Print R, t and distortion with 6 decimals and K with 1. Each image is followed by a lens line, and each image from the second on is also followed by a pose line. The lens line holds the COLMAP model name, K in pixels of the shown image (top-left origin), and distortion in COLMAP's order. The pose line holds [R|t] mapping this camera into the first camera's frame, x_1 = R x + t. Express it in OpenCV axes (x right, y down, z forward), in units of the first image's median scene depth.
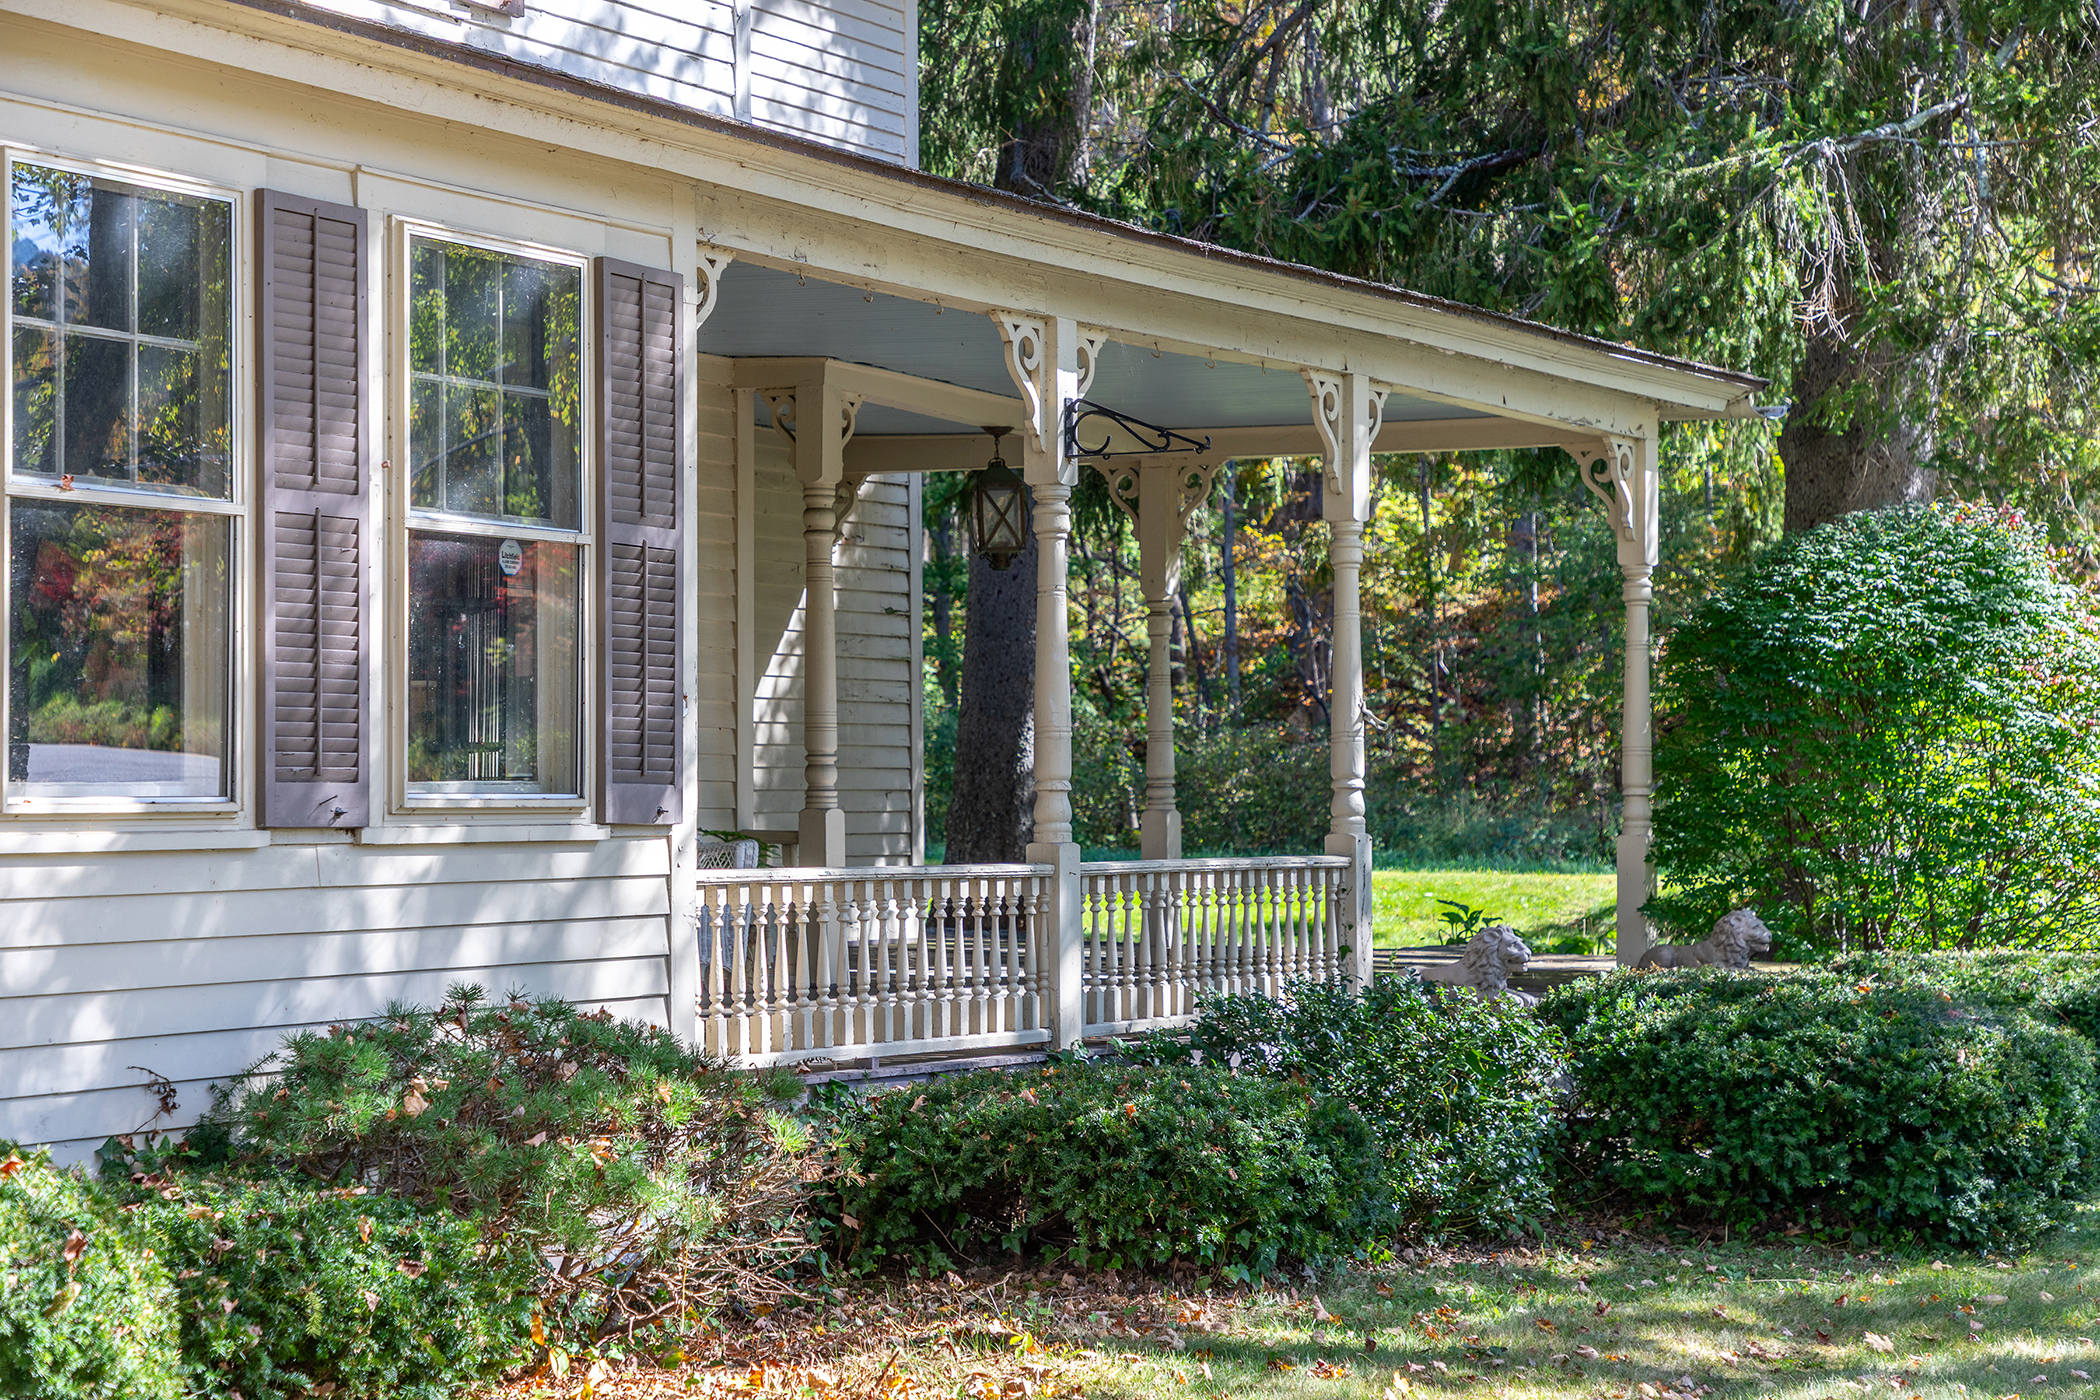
lens RADIAL K [[3792.5, 0, 1046.4], [0, 3792.5, 698.9], [0, 0, 1]] dist [0.154945, 0.000000]
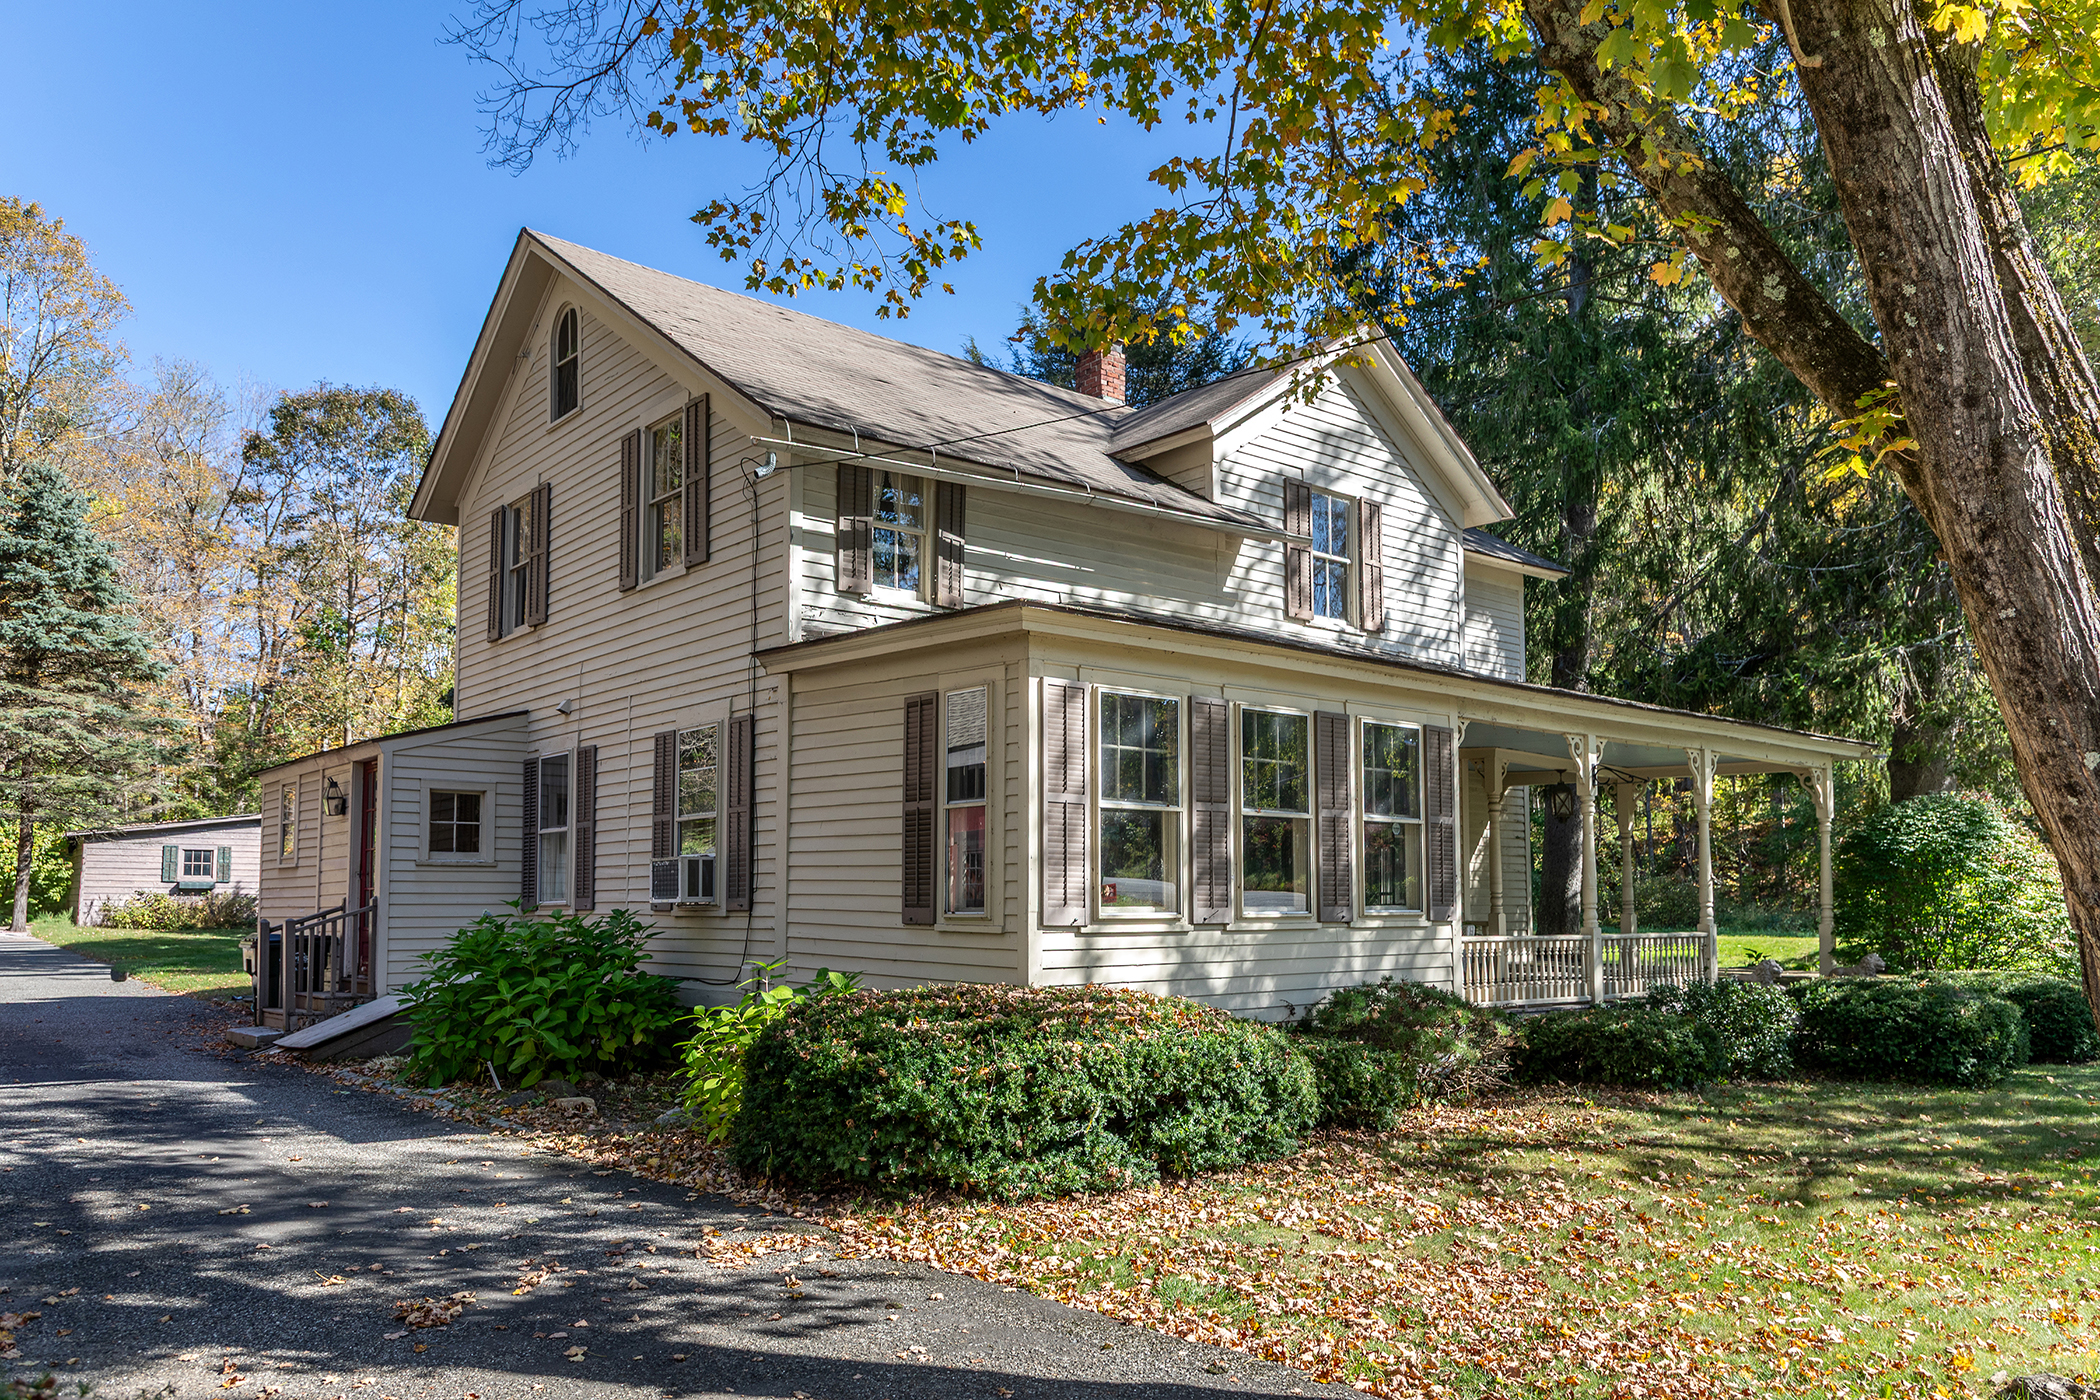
lens RADIAL K [[1476.9, 0, 1057.8], [0, 1476.9, 795.8], [0, 0, 1]] dist [-0.035367, 0.000155]
pose [[0.944942, -0.020555, -0.326592, -0.013127], [0.005559, 0.998890, -0.046784, -0.008890], [0.327191, 0.042393, 0.944007, -0.124126]]
